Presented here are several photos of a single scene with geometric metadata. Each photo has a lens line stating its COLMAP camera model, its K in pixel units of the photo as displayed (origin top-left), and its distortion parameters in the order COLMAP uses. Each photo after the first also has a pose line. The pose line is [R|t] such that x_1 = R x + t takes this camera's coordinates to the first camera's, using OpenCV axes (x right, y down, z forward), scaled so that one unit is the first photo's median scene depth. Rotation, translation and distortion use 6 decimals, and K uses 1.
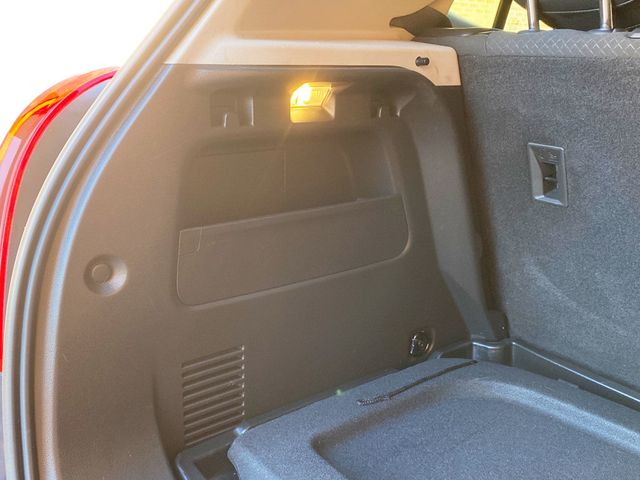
lens RADIAL K [[638.8, 0, 320.0], [0, 638.8, 240.0], [0, 0, 1]] dist [0.136109, -0.313466]
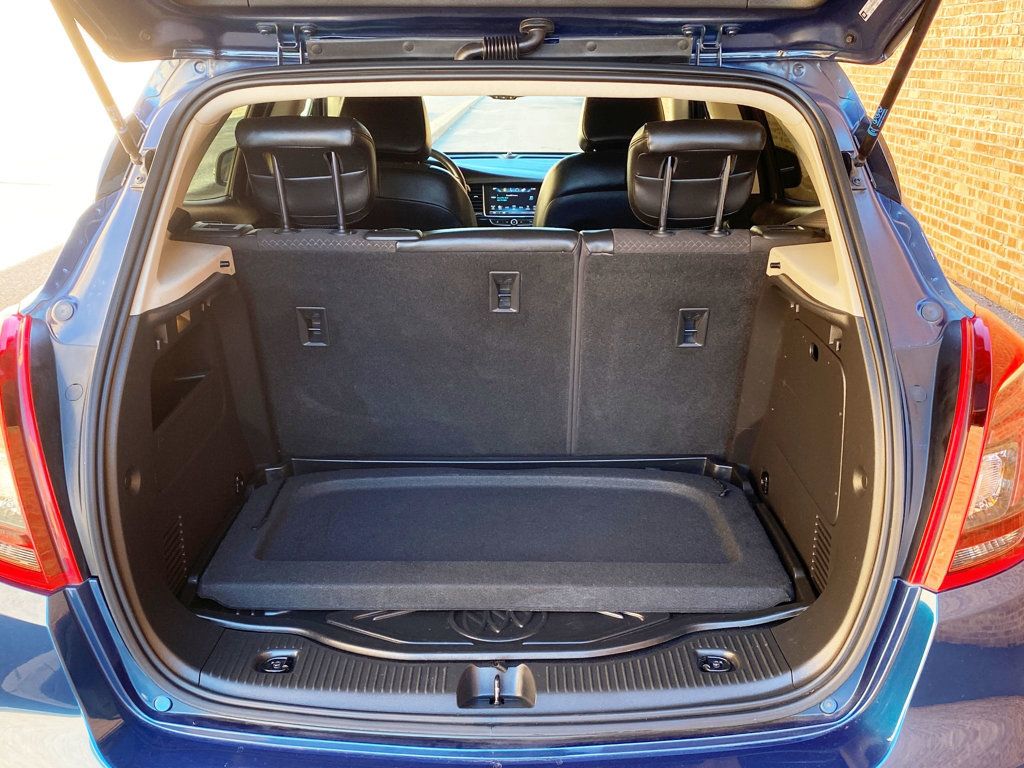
lens RADIAL K [[1022.1, 0, 512.0], [0, 1022.1, 384.0], [0, 0, 1]] dist [0.136109, -0.313466]
pose [[0.608599, -0.258683, 0.750127, -1.057830], [0.230436, 0.962243, 0.144872, -0.201073], [-0.759280, 0.084687, 0.645230, -0.725417]]
